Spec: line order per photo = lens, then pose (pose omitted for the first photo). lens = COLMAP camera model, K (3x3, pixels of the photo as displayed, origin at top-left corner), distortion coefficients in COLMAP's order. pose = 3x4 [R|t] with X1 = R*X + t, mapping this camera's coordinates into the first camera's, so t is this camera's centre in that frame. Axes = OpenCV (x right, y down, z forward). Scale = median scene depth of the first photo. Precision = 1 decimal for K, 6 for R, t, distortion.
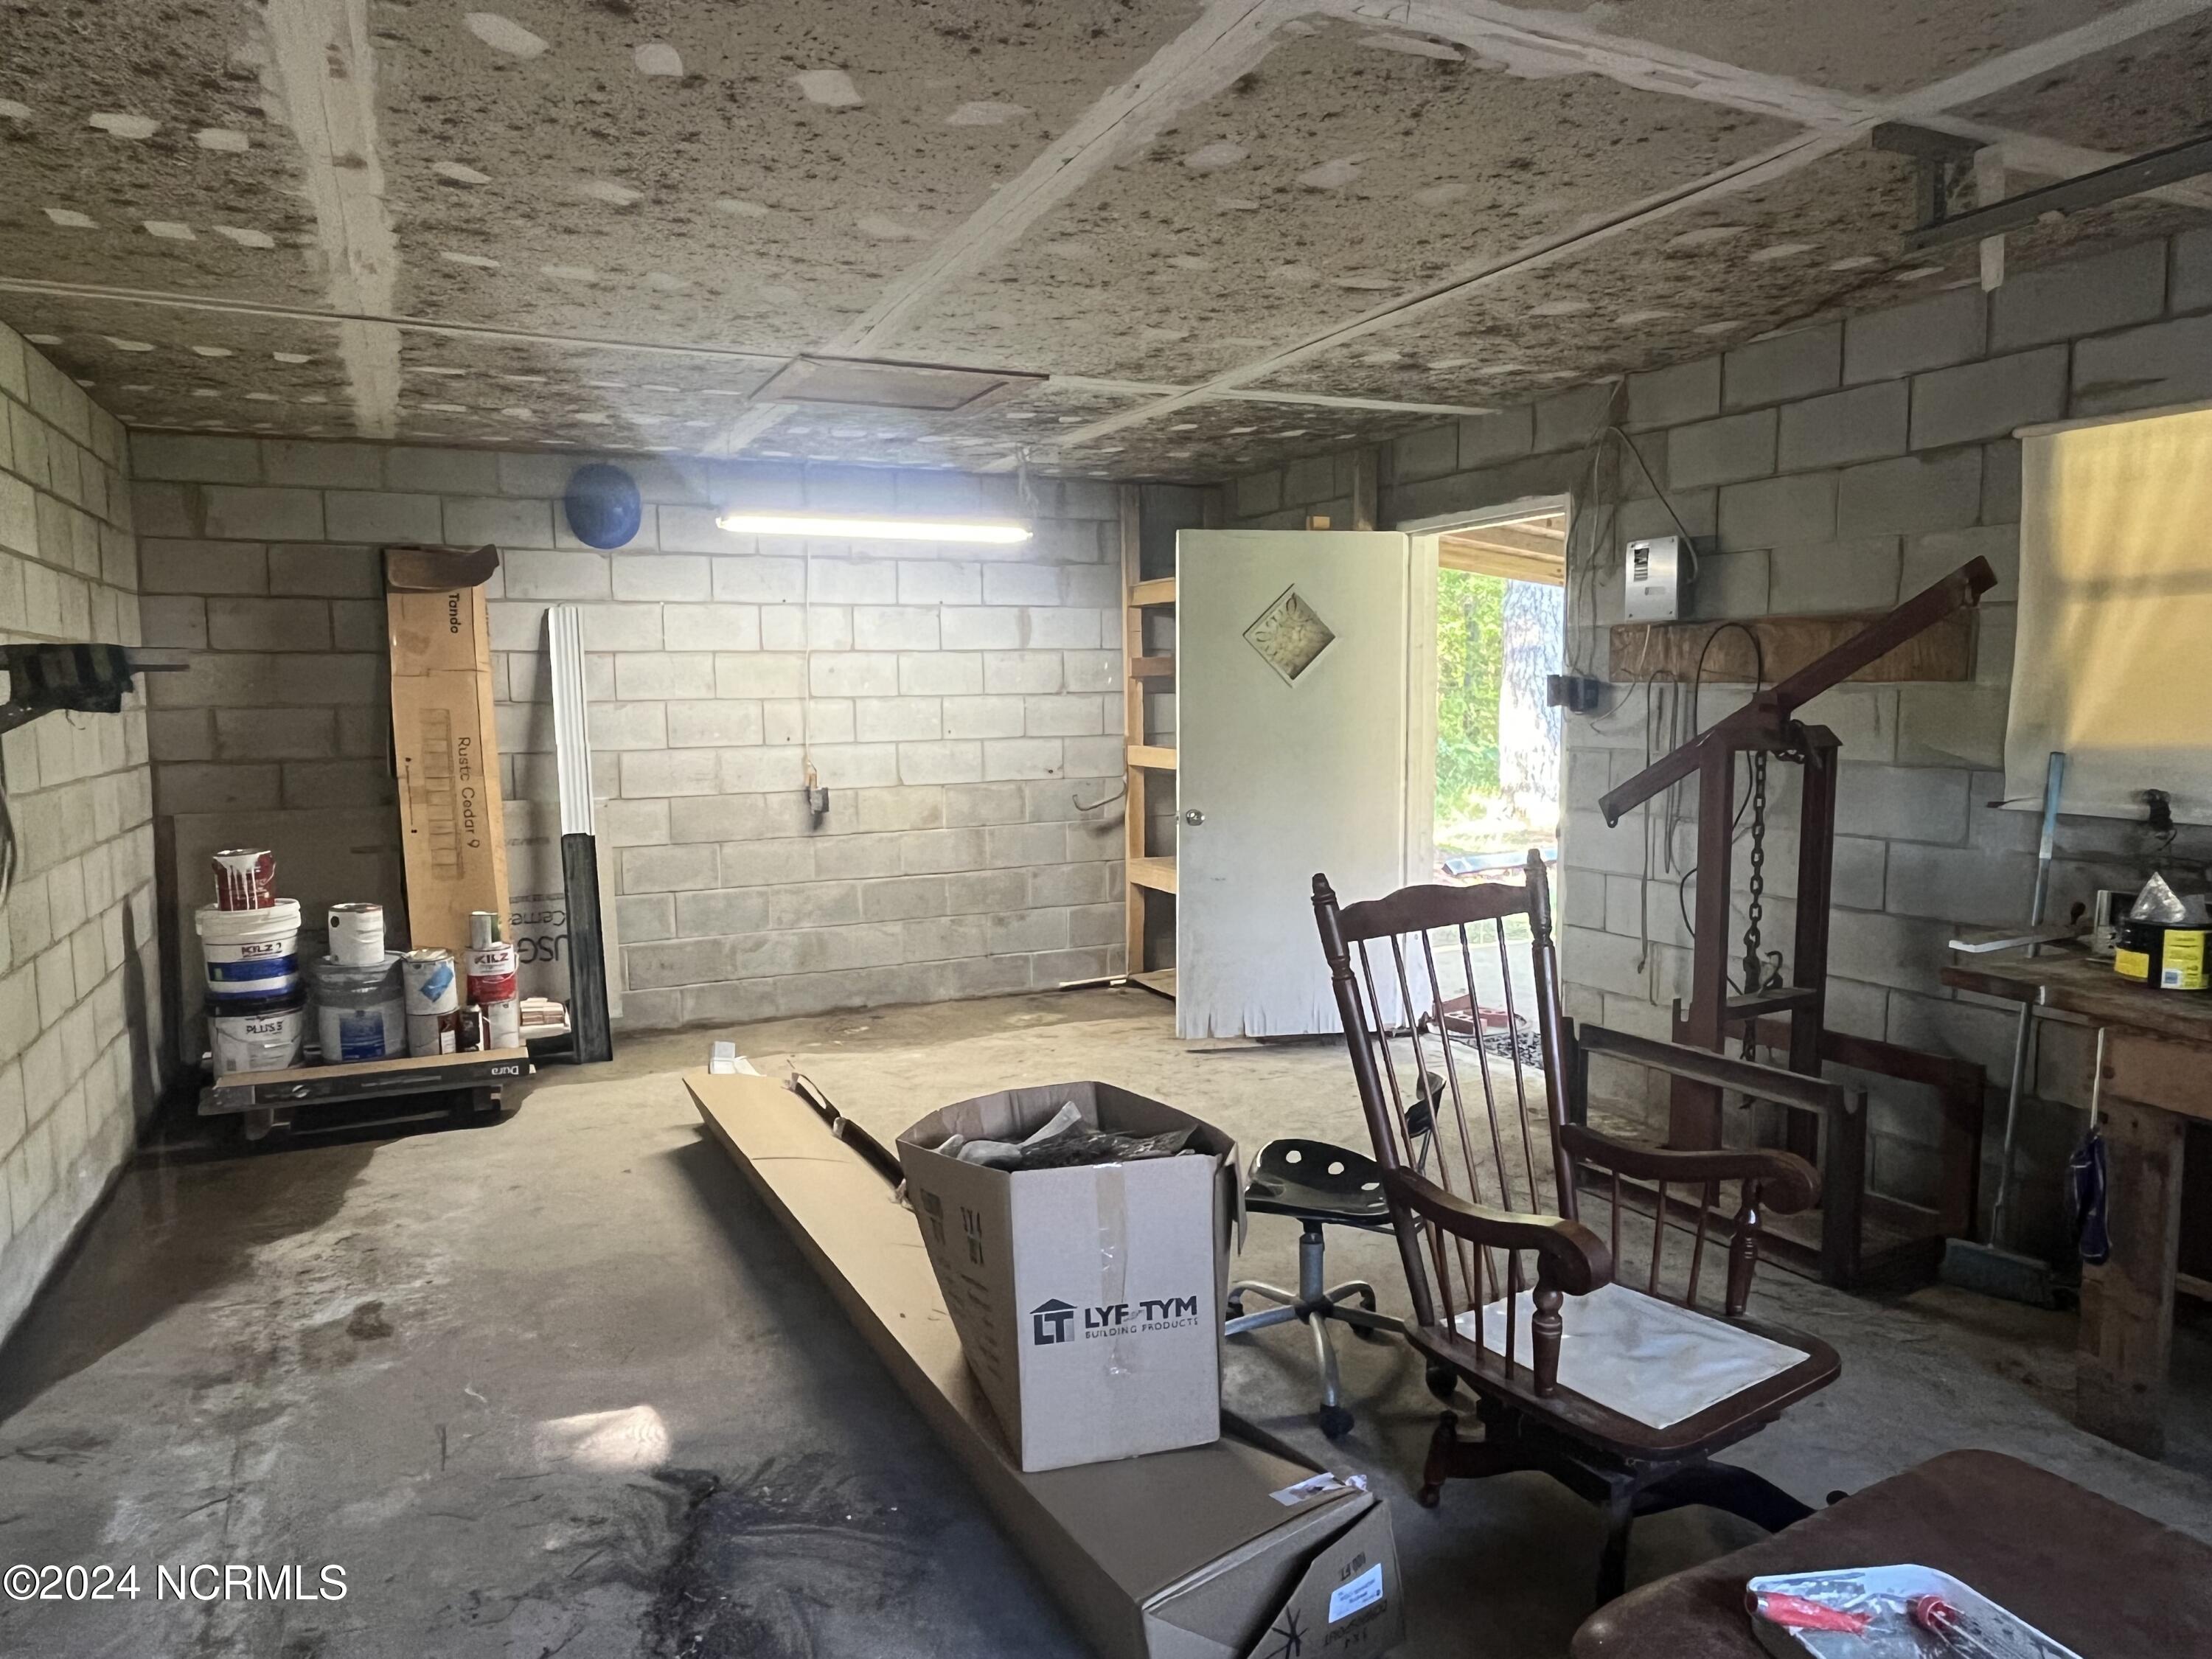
lens RADIAL K [[1430.2, 0, 1102.8], [0, 1430.2, 834.5], [0, 0, 1]] dist [0.002583, -0.002295]
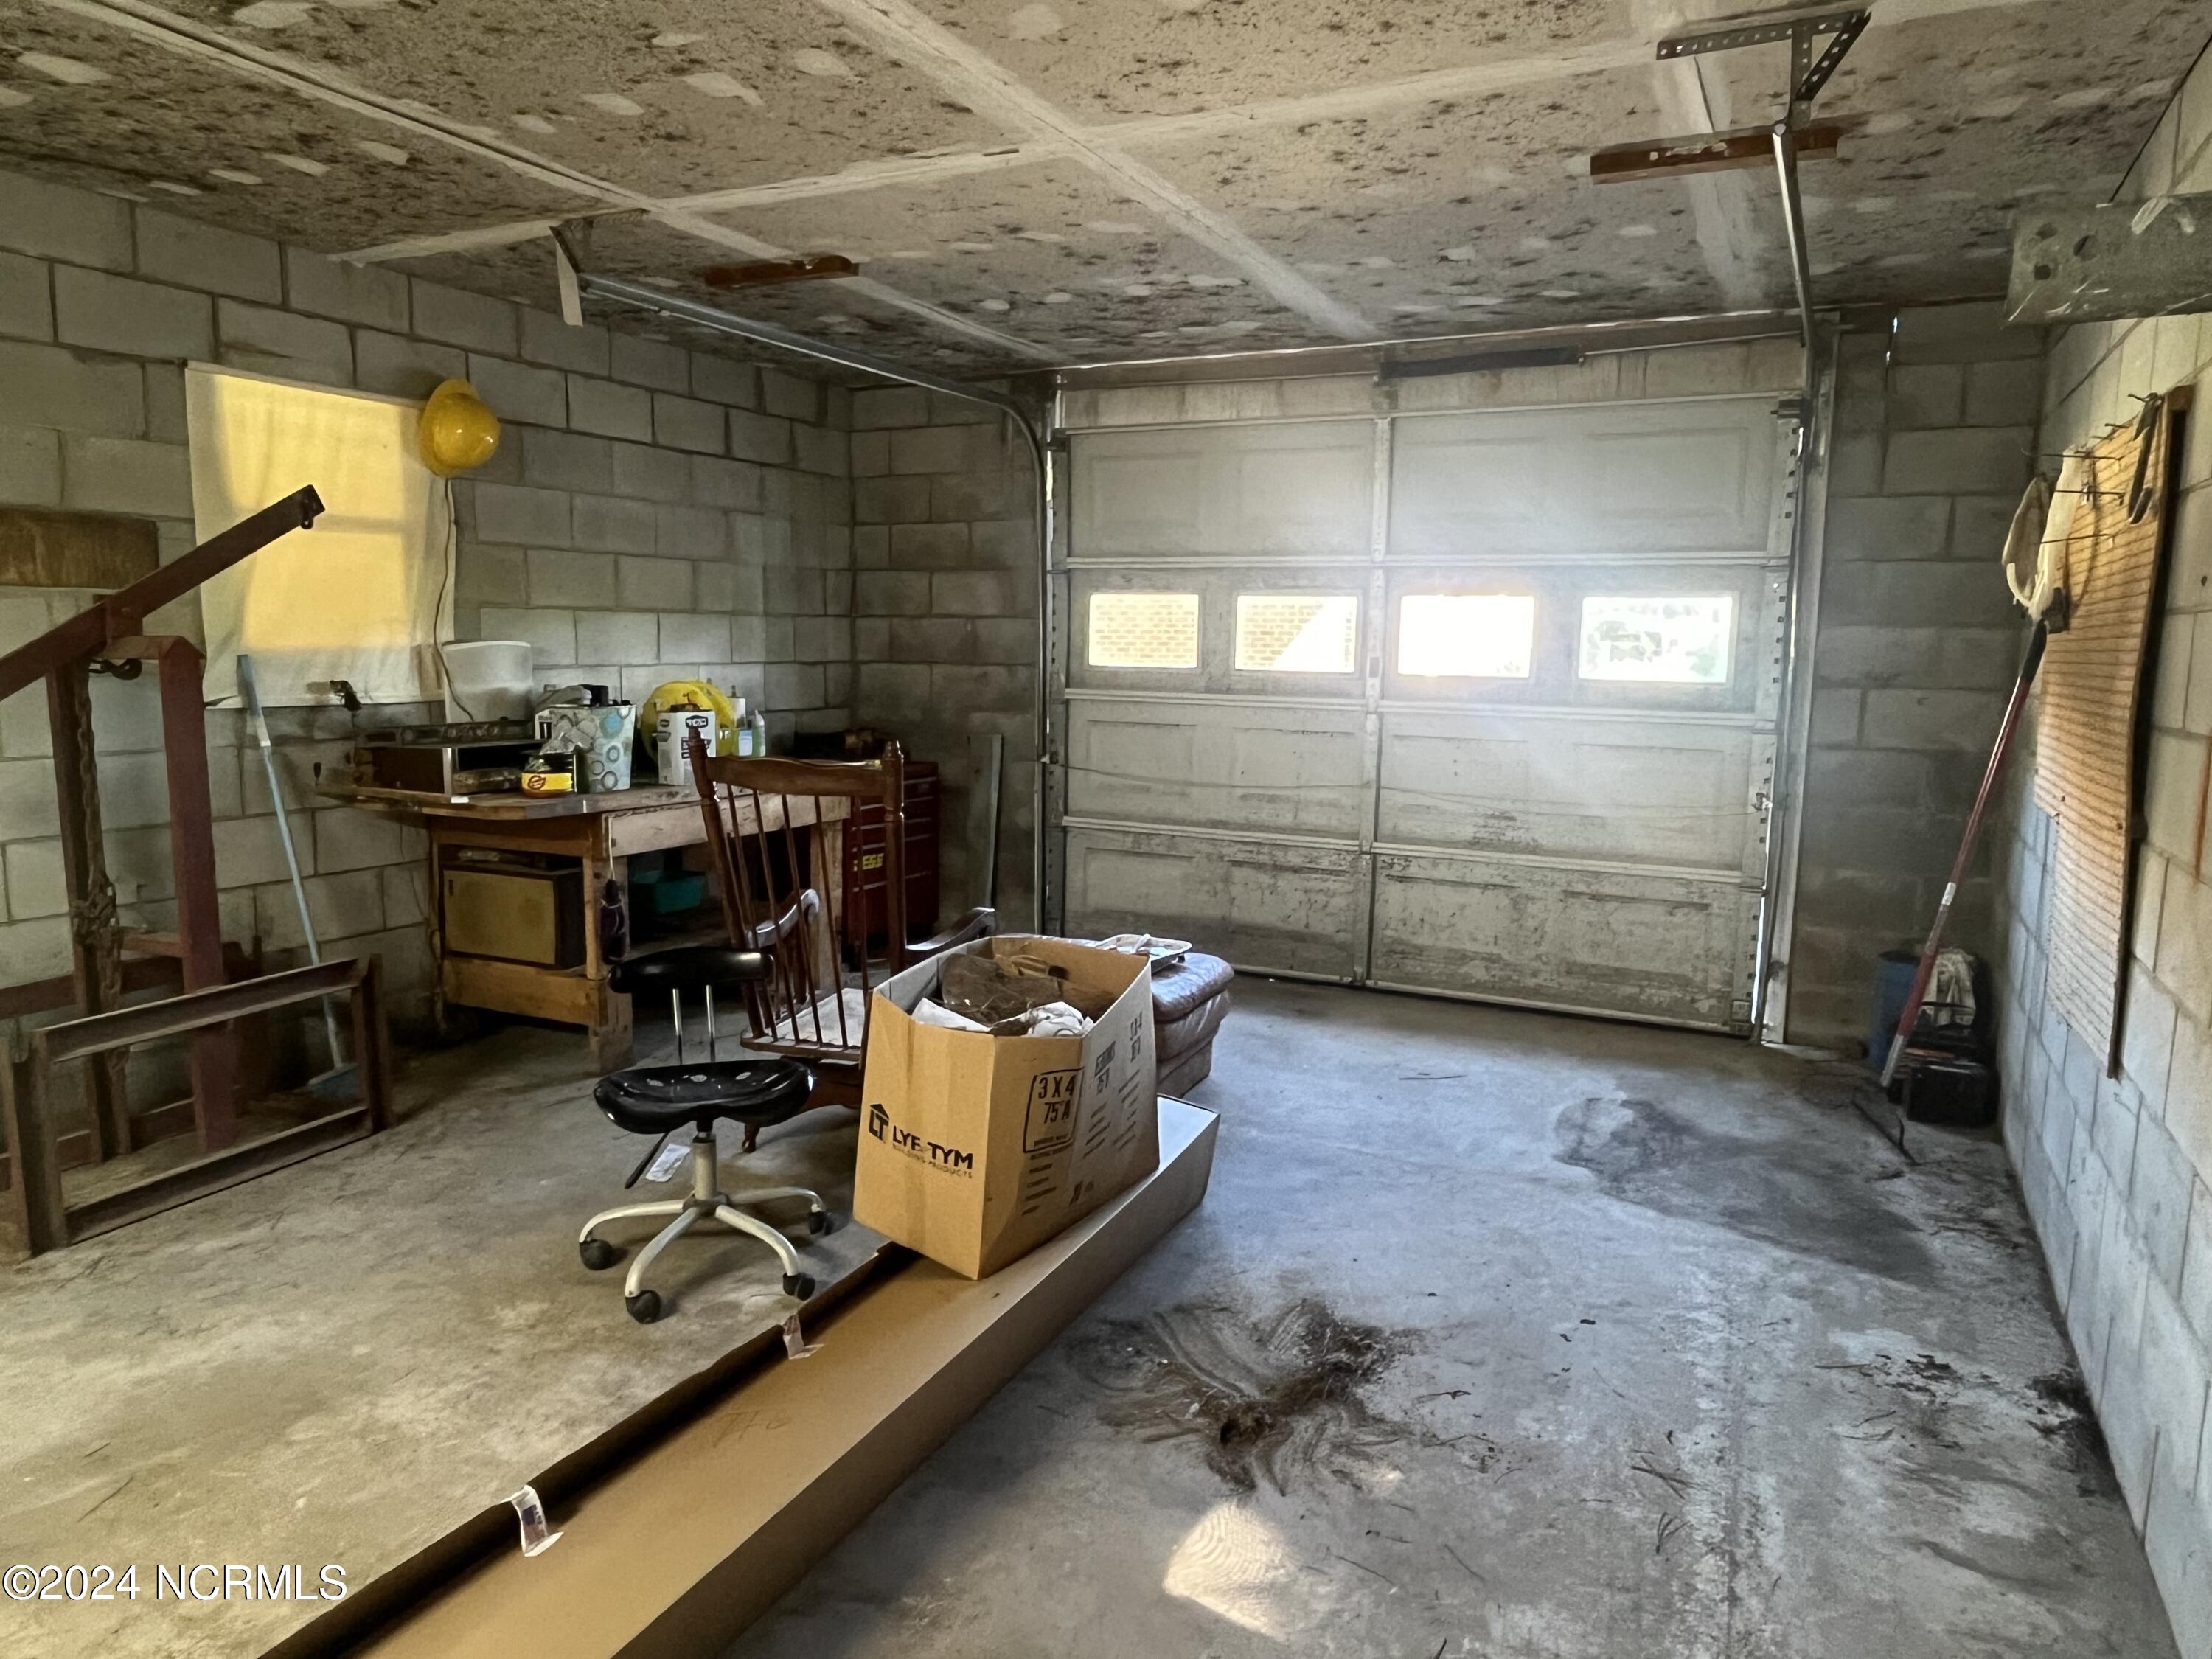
lens RADIAL K [[1430.2, 0, 1104.3], [0, 1430.2, 832.7], [0, 0, 1]] dist [0.002583, -0.002295]
pose [[-0.616452, -0.101634, 0.780805, -0.882612], [0.076714, 0.979165, 0.188020, -0.104832], [-0.783646, 0.175804, -0.595812, 1.502143]]
